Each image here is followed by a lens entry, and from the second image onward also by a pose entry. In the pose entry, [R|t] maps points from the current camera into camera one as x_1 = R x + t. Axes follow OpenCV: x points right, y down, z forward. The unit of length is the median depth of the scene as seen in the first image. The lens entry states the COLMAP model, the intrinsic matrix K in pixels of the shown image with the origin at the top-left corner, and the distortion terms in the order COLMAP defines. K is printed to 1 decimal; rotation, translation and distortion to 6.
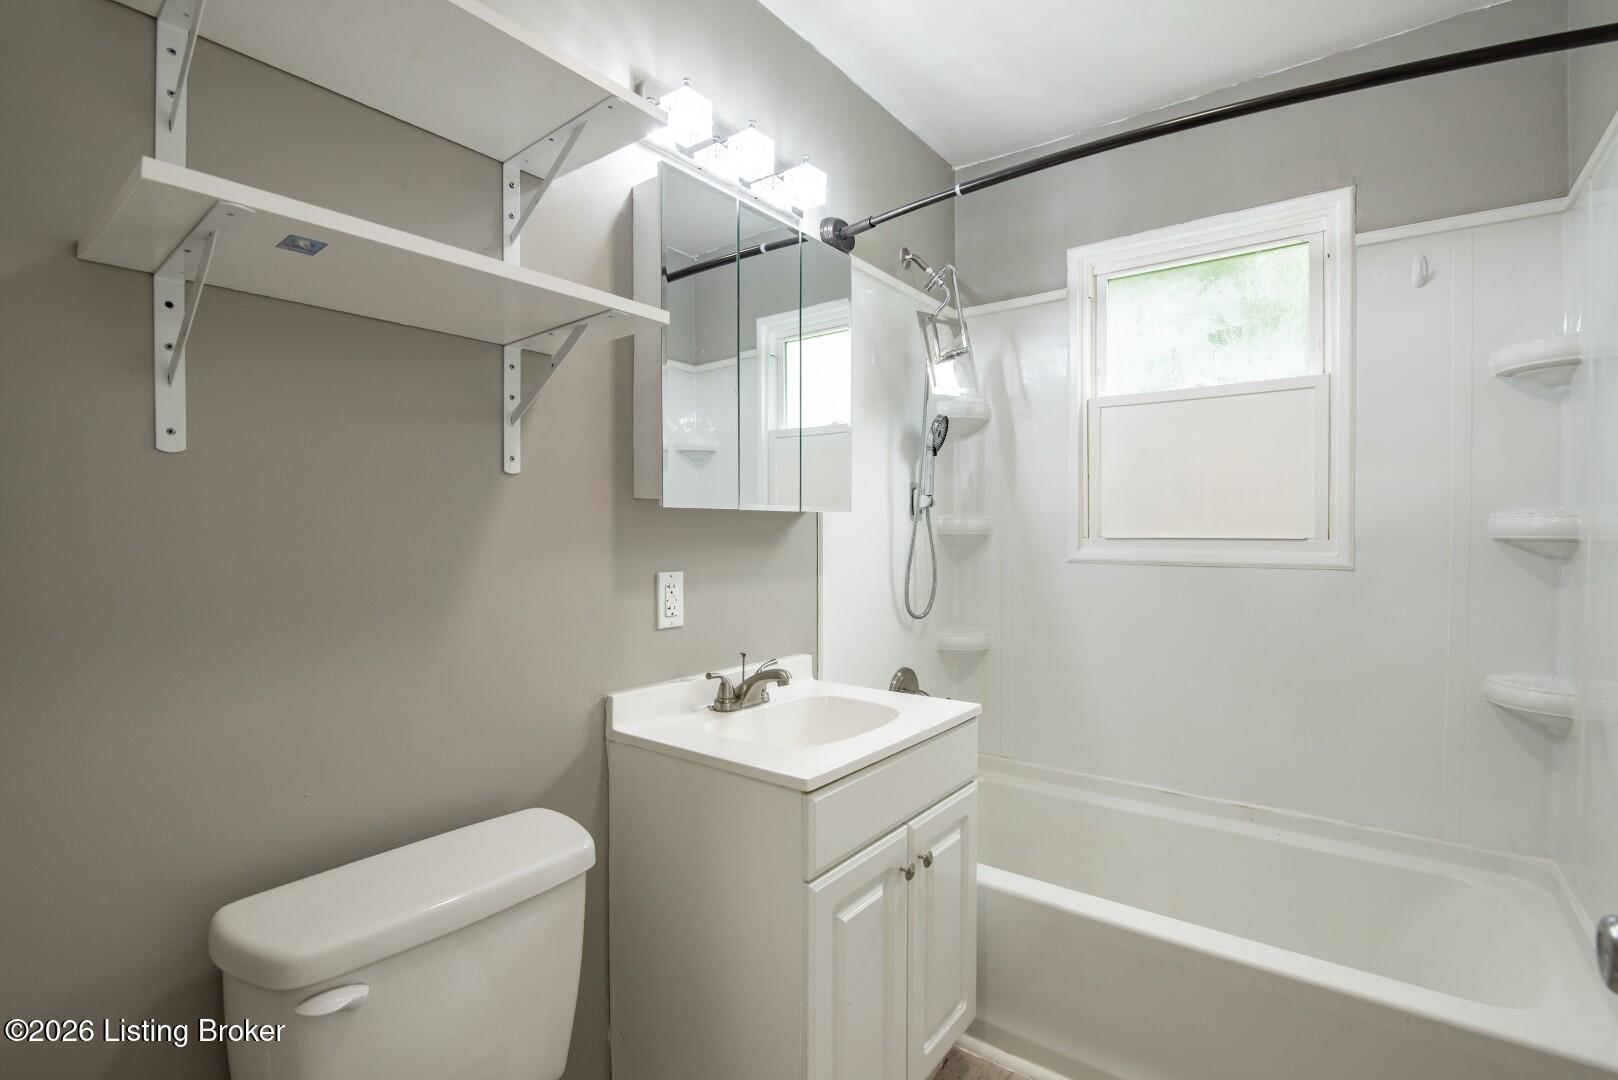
lens RADIAL K [[766.3, 0, 821.3], [0, 766.3, 544.1], [0, 0, 1]] dist [-0.004387, 0.000379]
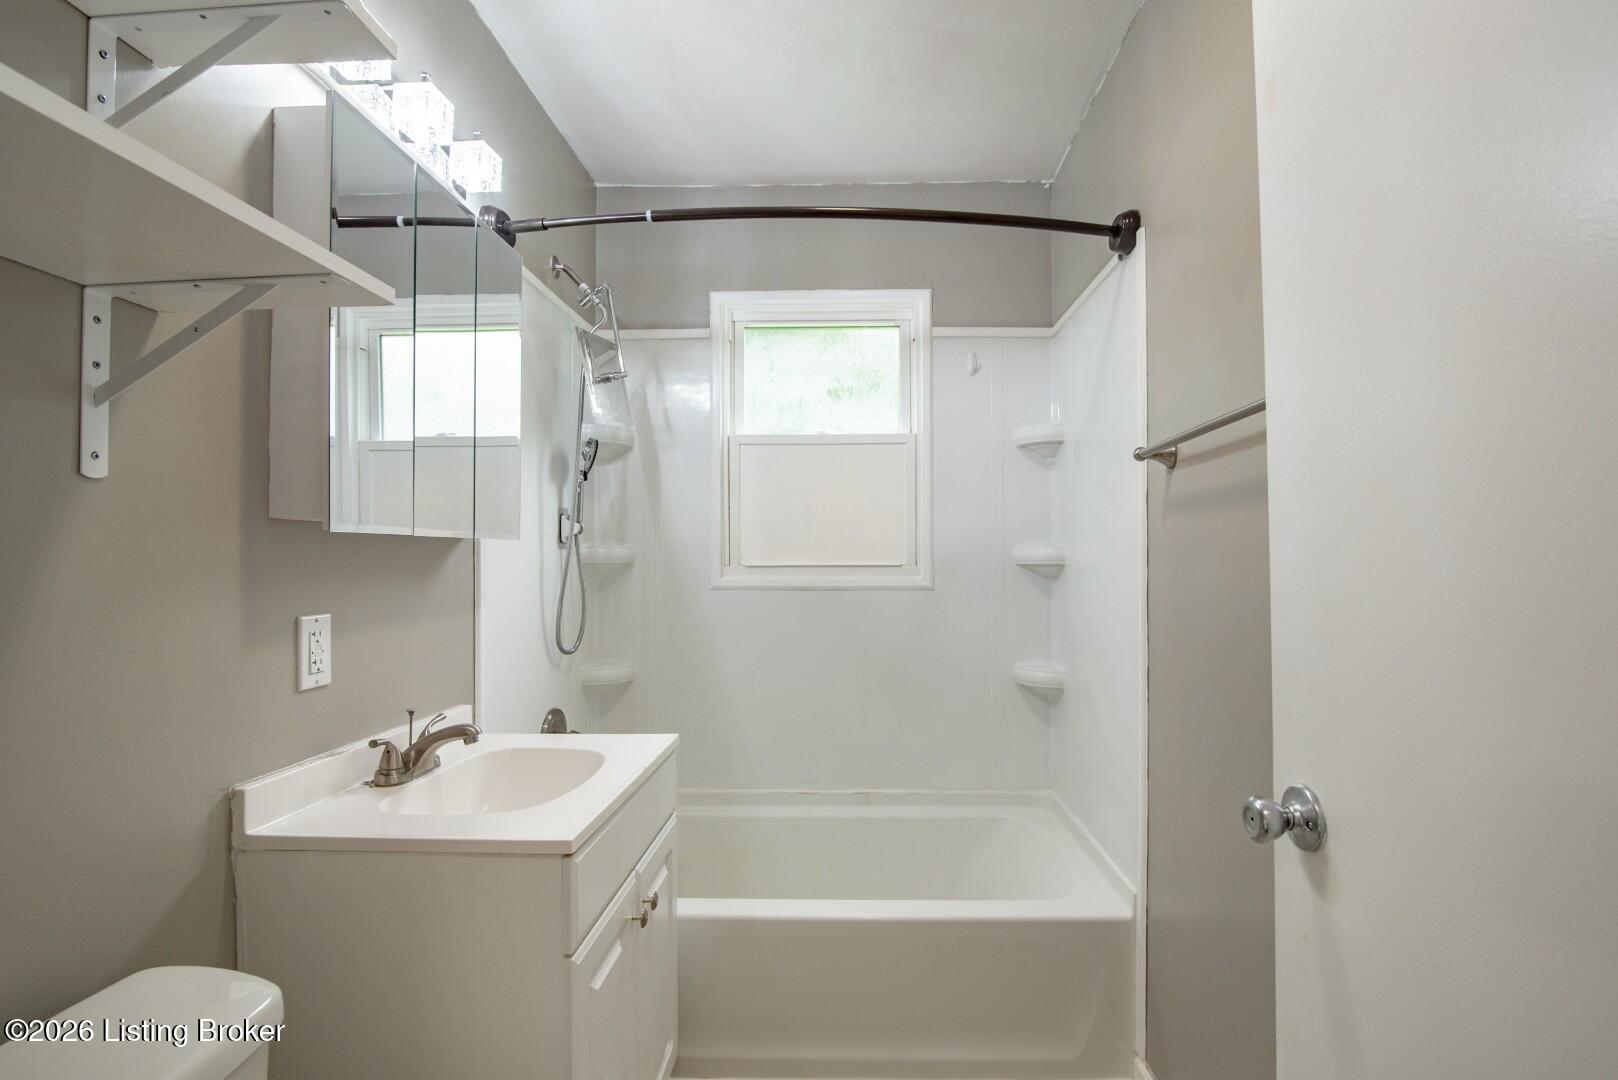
lens RADIAL K [[766.3, 0, 855.9], [0, 766.3, 555.0], [0, 0, 1]] dist [-0.004387, 0.000379]
pose [[0.811109, 0.000116, 0.584895, -0.172473], [0.012440, 0.999770, -0.017450, -0.003318], [-0.584763, 0.021430, 0.810921, 0.047722]]
